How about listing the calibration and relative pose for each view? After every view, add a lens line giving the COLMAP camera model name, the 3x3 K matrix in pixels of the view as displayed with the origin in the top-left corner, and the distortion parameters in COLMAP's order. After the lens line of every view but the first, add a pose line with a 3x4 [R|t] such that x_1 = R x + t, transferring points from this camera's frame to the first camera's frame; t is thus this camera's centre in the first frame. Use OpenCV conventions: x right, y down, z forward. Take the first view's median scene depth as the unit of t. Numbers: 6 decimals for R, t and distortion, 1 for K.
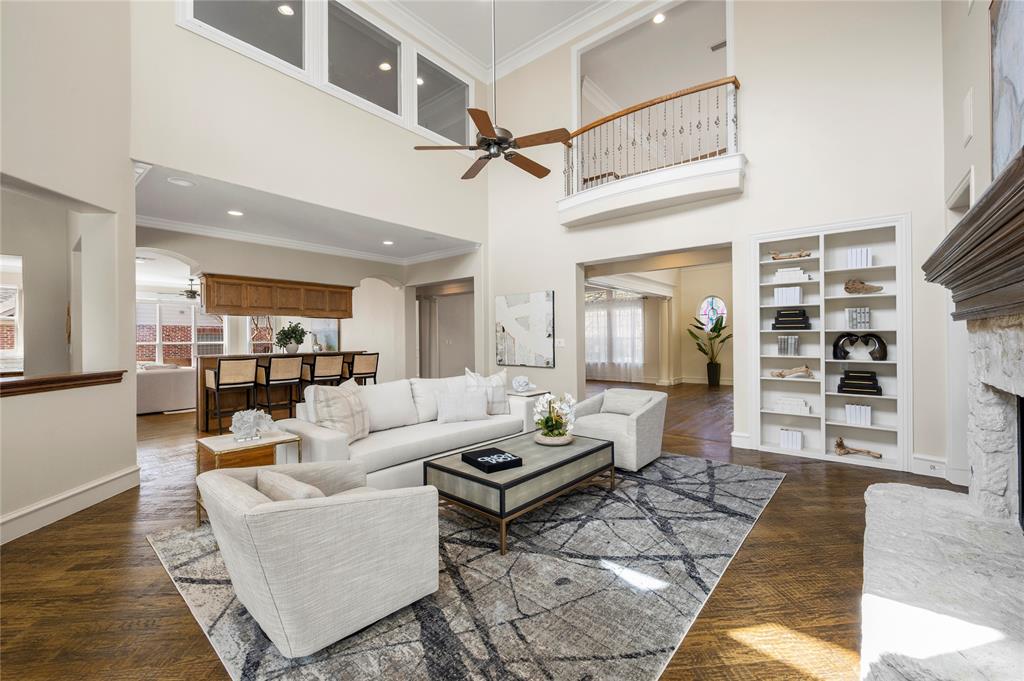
lens RADIAL K [[407.8, 0, 512.0], [0, 407.8, 340.5], [0, 0, 1]] dist [-0.000531, -0.000095]
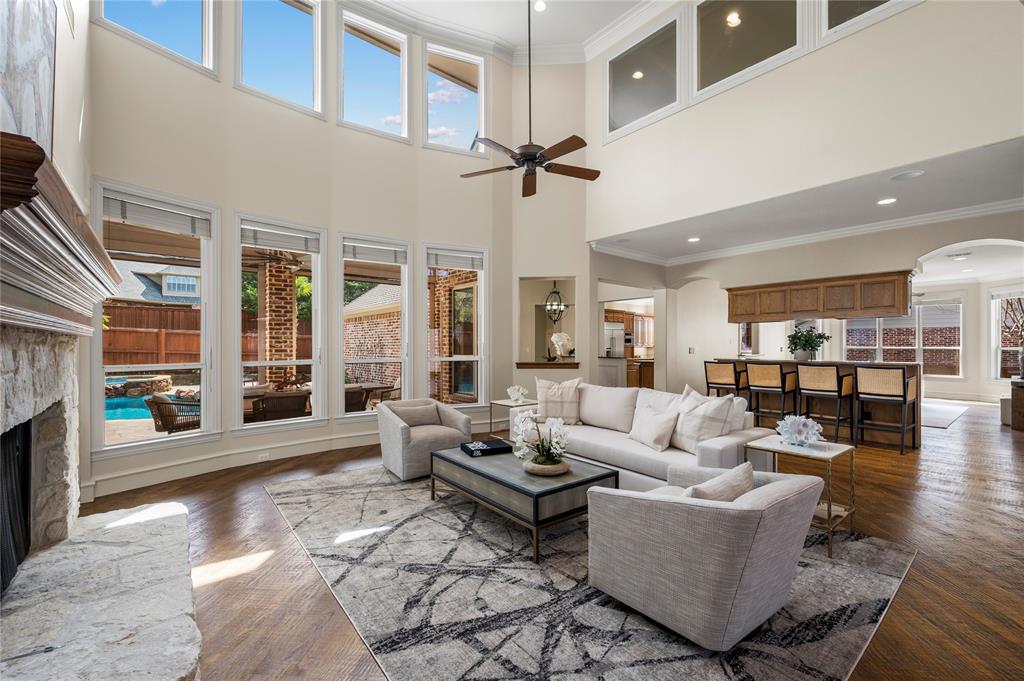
lens RADIAL K [[407.8, 0, 512.0], [0, 407.8, 340.5], [0, 0, 1]] dist [-0.000531, -0.000095]
pose [[-0.152786, -0.003360, -0.988254, 1.025113], [-0.003488, 0.999990, -0.002860, -0.020557], [0.988253, 0.003010, -0.152796, 1.136864]]
